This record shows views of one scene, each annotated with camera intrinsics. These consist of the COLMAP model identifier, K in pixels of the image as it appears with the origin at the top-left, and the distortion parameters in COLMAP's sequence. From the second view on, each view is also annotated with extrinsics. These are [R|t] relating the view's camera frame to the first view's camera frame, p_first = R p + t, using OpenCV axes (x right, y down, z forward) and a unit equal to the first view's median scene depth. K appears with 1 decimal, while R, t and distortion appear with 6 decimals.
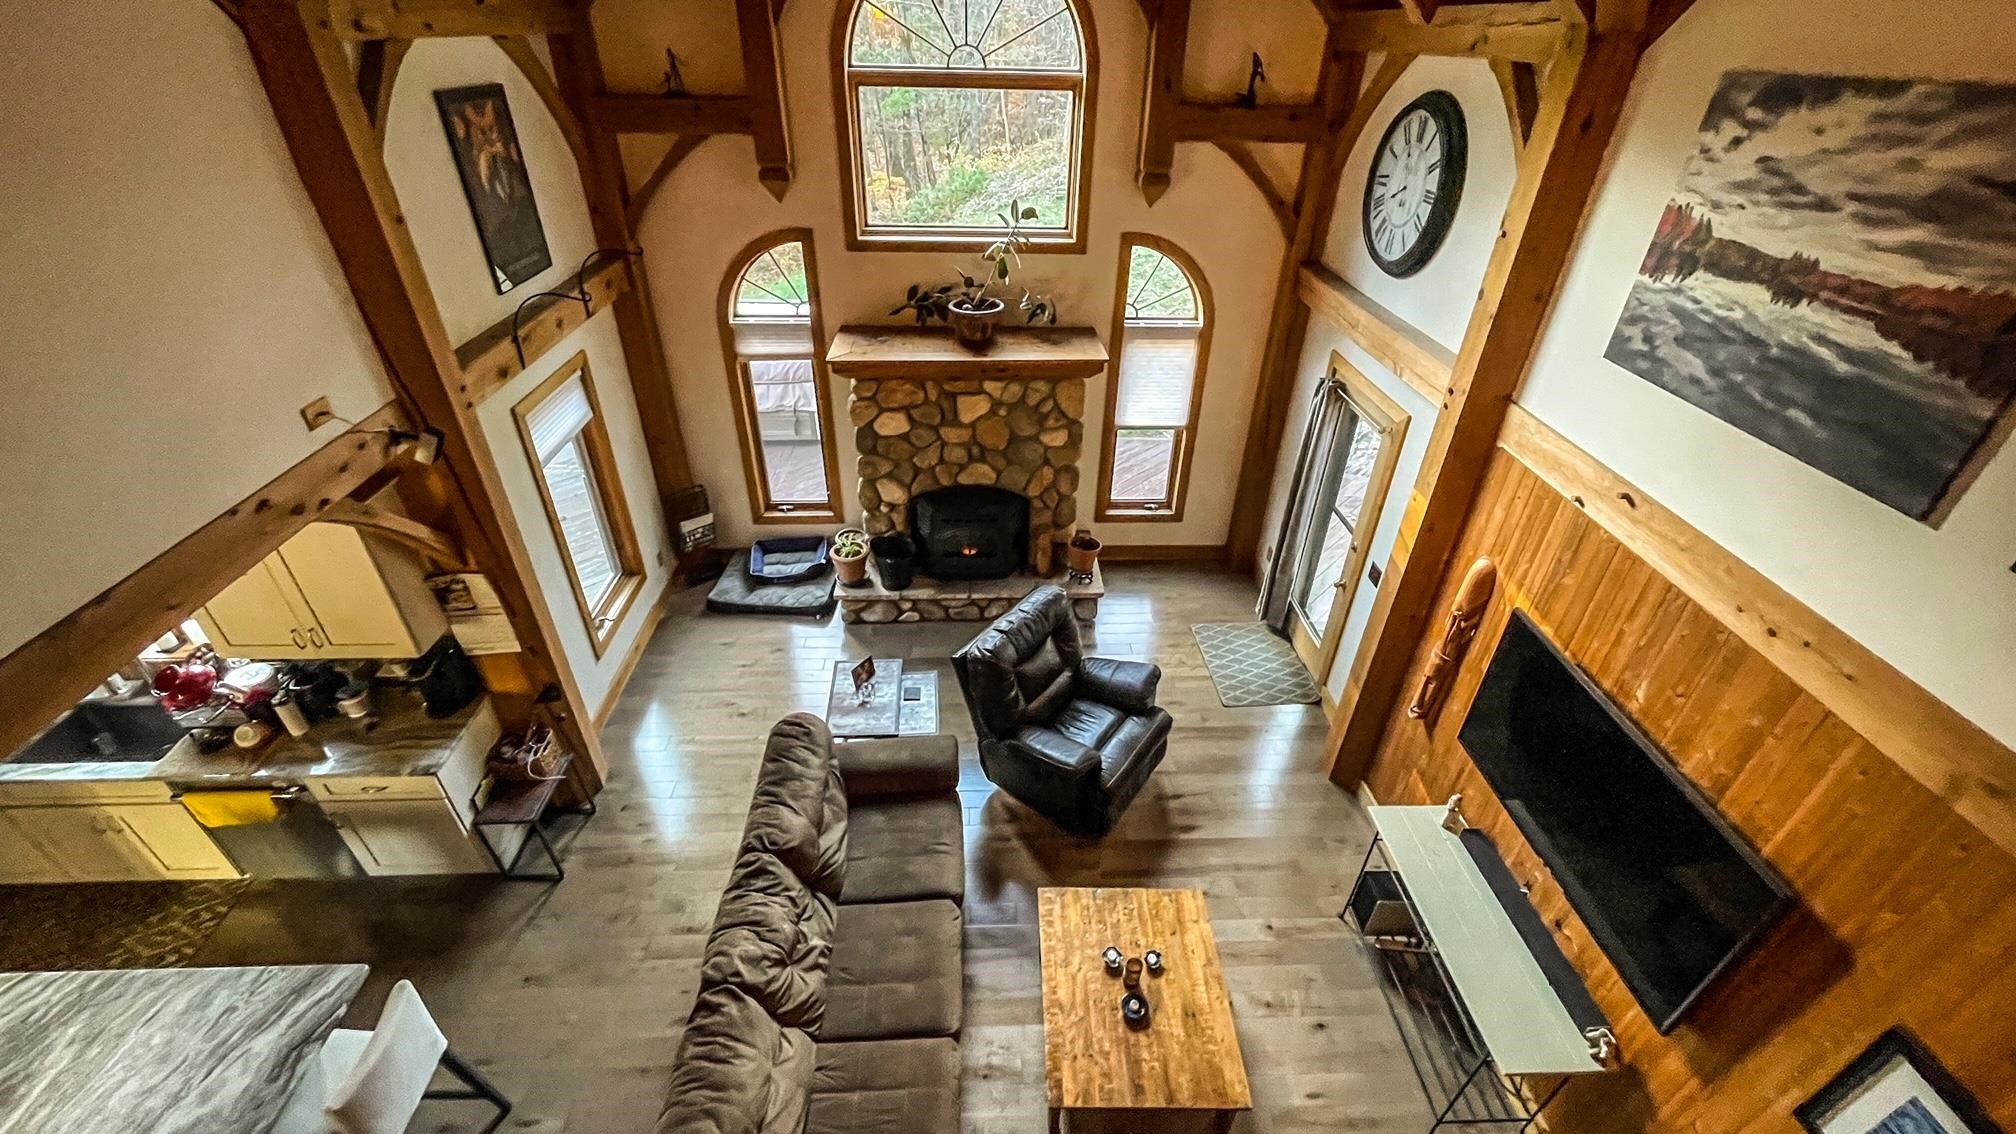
lens RADIAL K [[815.4, 0, 1011.8], [0, 815.4, 566.1], [0, 0, 1]] dist [-0.001330, -0.000753]
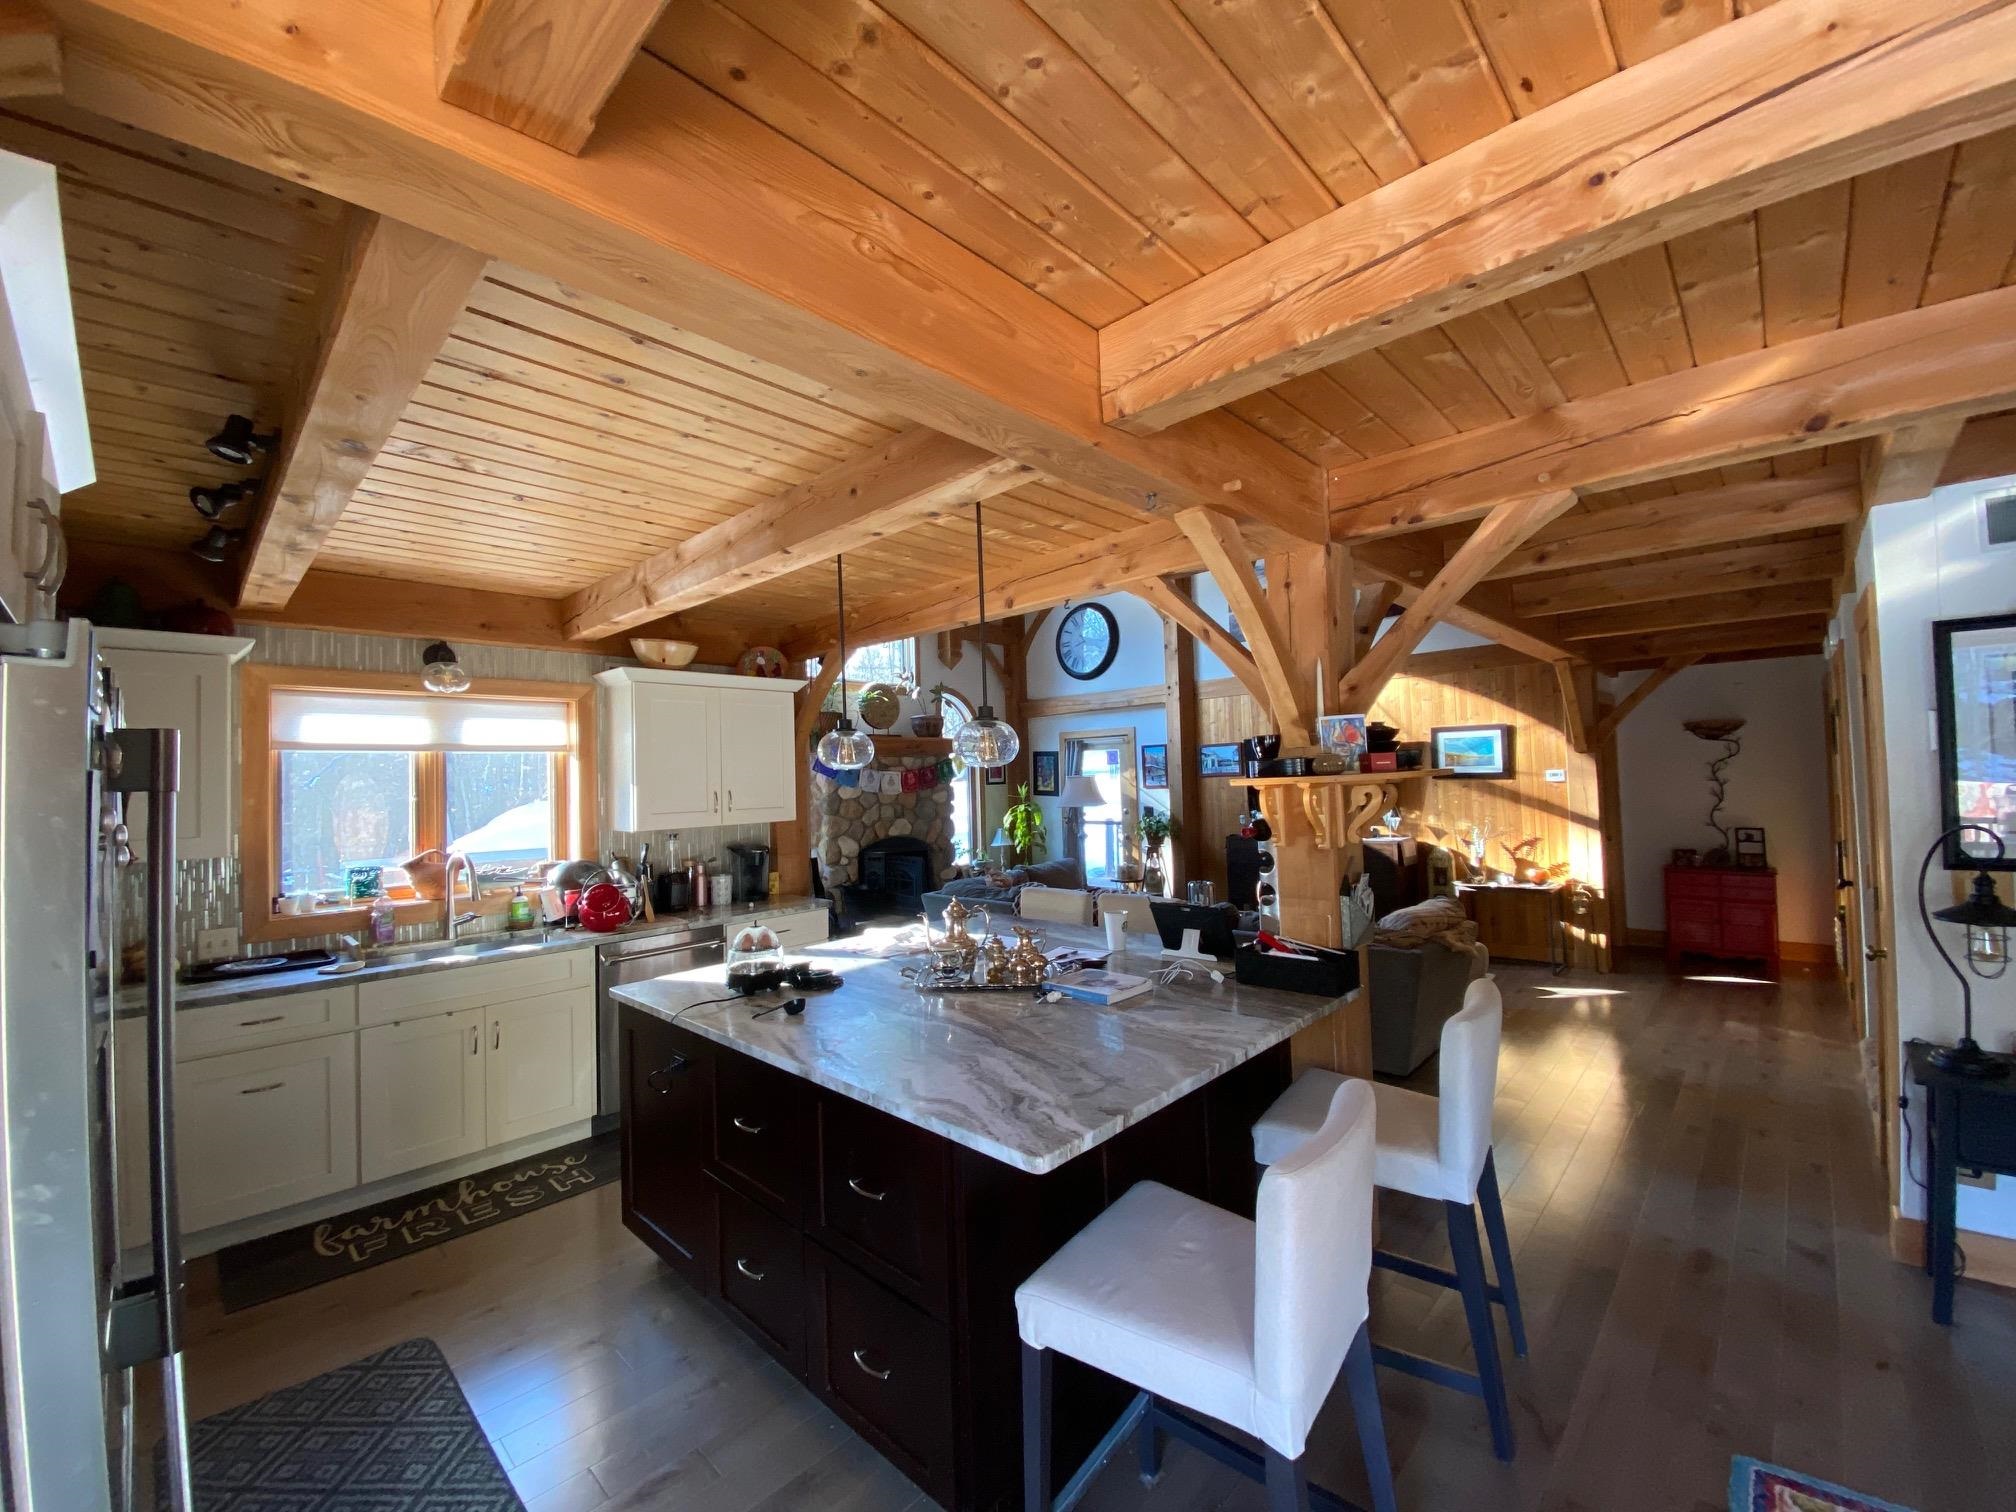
lens RADIAL K [[814.3, 0, 1018.5], [0, 814.3, 759.3], [0, 0, 1]] dist [0.000217, 0.000001]
pose [[0.720890, -0.026149, 0.692557, -1.050761], [0.421481, 0.809796, -0.408148, 0.547923], [-0.550157, 0.586129, 0.594795, -0.007651]]
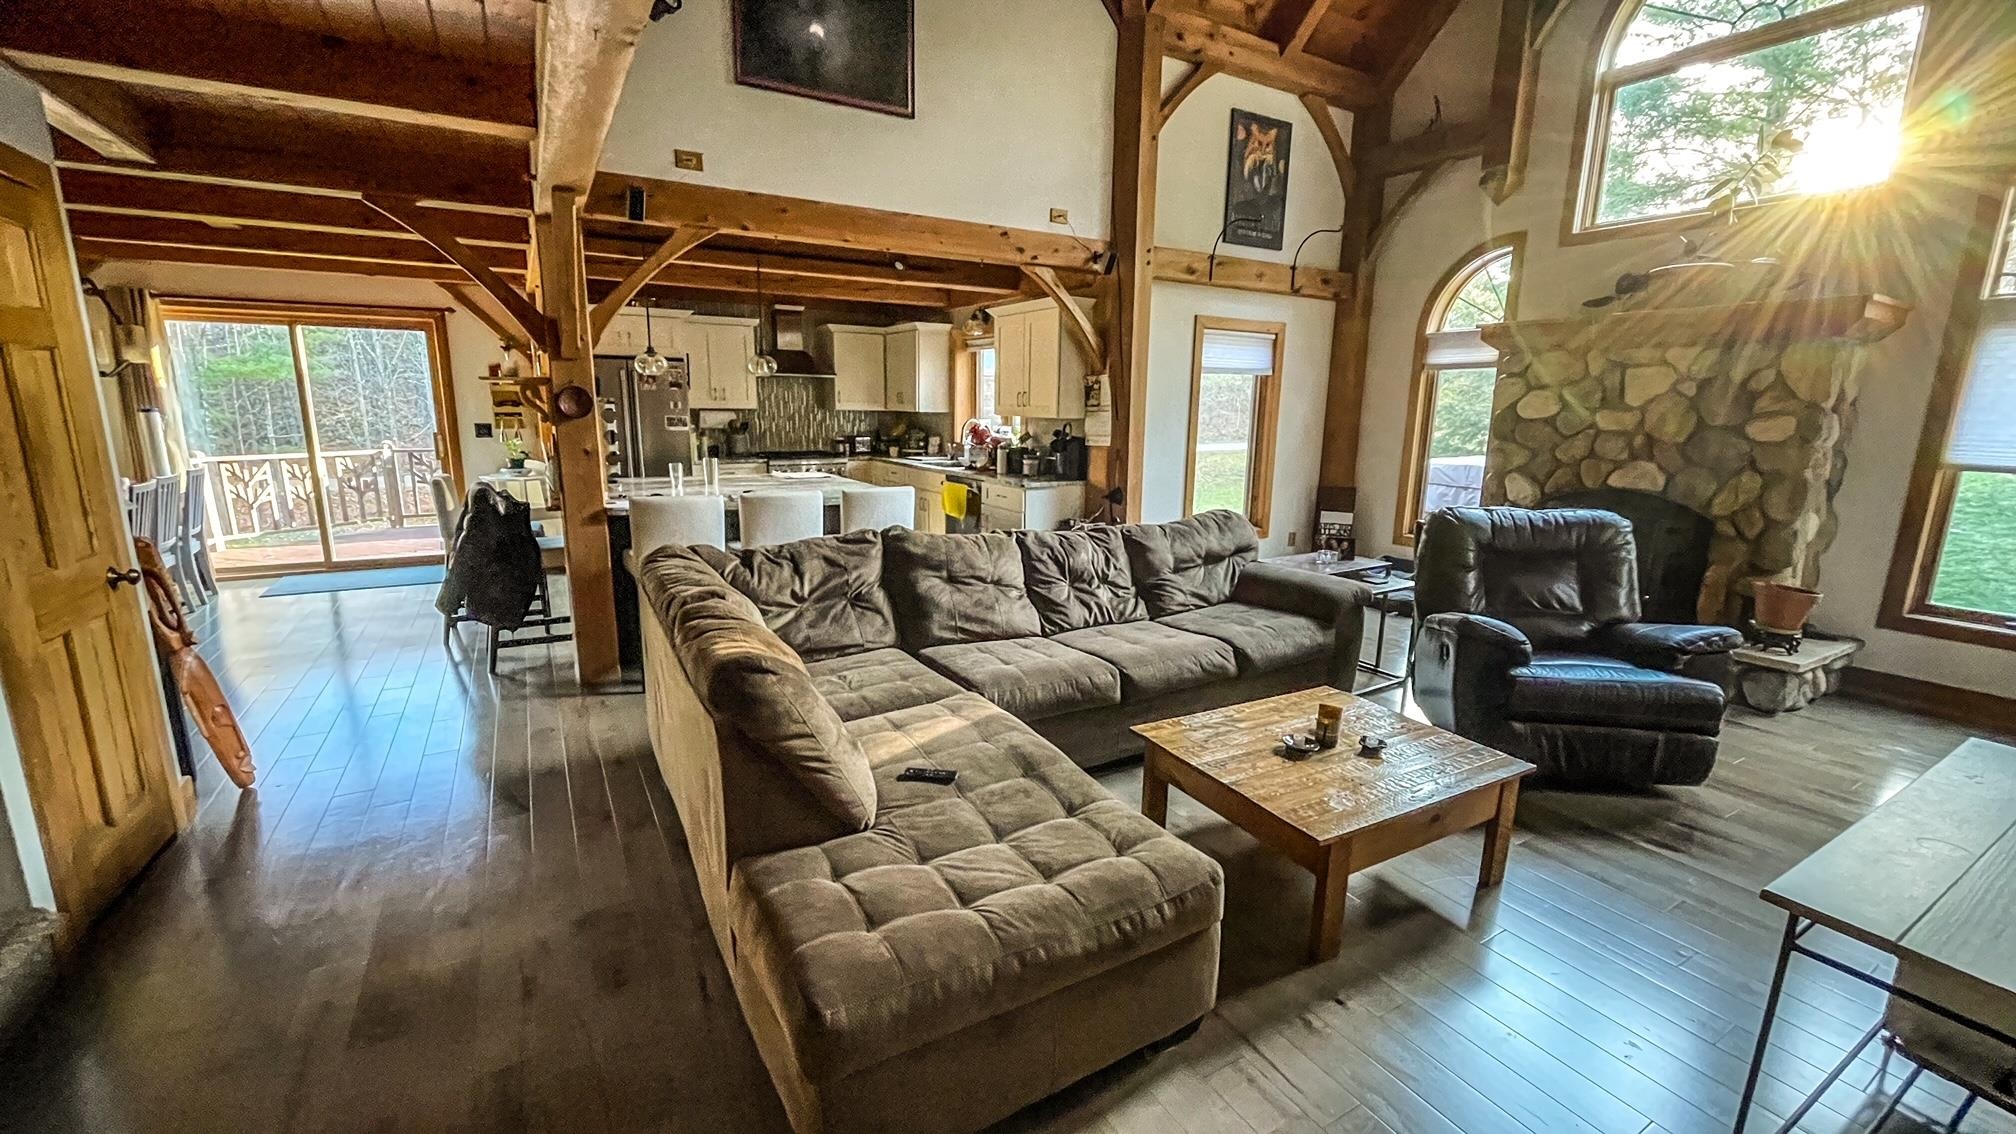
lens RADIAL K [[815.4, 0, 1006.5], [0, 815.4, 567.4], [0, 0, 1]] dist [-0.001330, -0.000753]
pose [[0.472267, 0.162758, -0.866299, 0.453589], [-0.494729, 0.862350, -0.107688, 0.434189], [0.729525, 0.479440, 0.487781, 0.255549]]
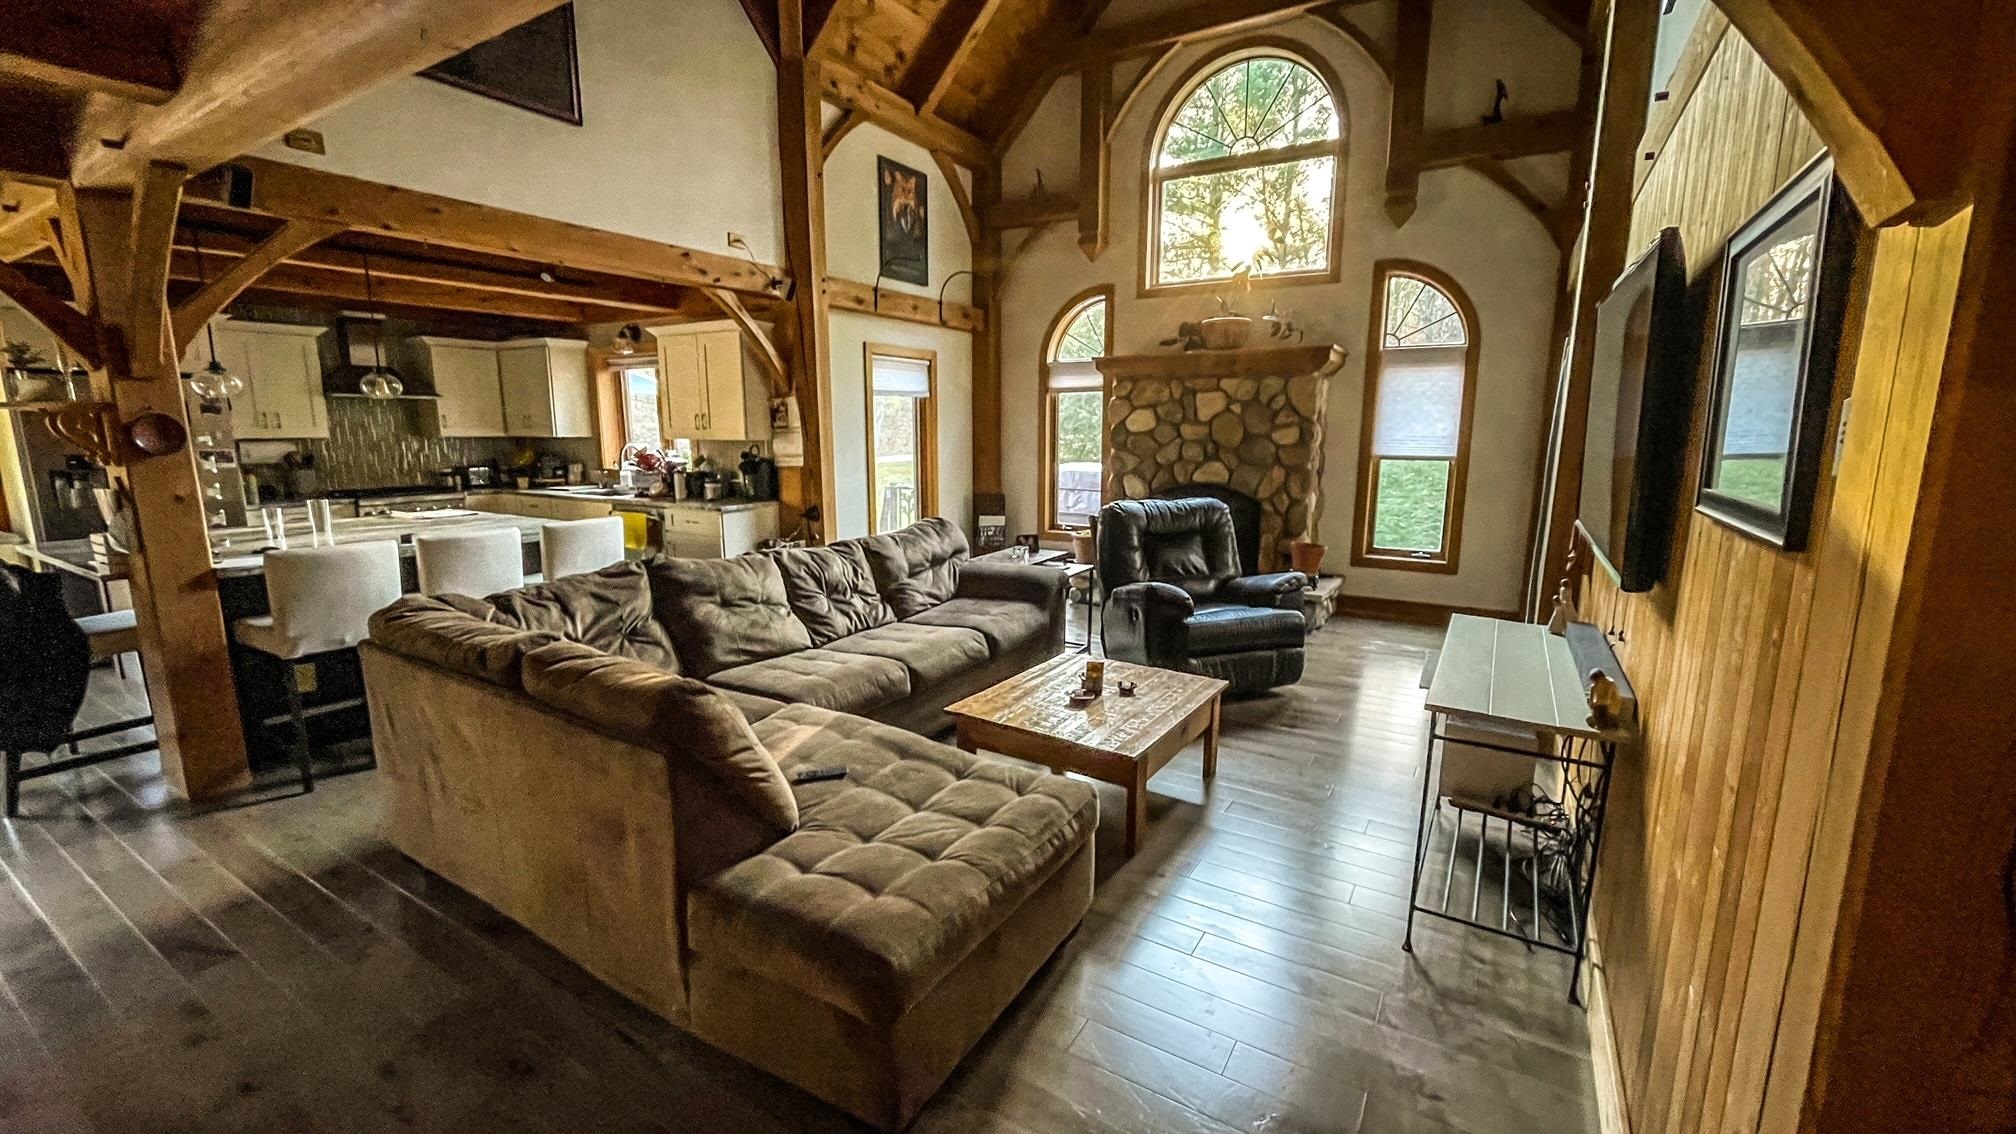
lens RADIAL K [[815.4, 0, 1008.9], [0, 815.4, 567.5], [0, 0, 1]] dist [-0.001330, -0.000753]
pose [[0.832326, 0.076926, -0.548923, 0.409851], [-0.294685, 0.900182, -0.320676, 0.516604], [0.469462, 0.428666, 0.771914, 0.127966]]
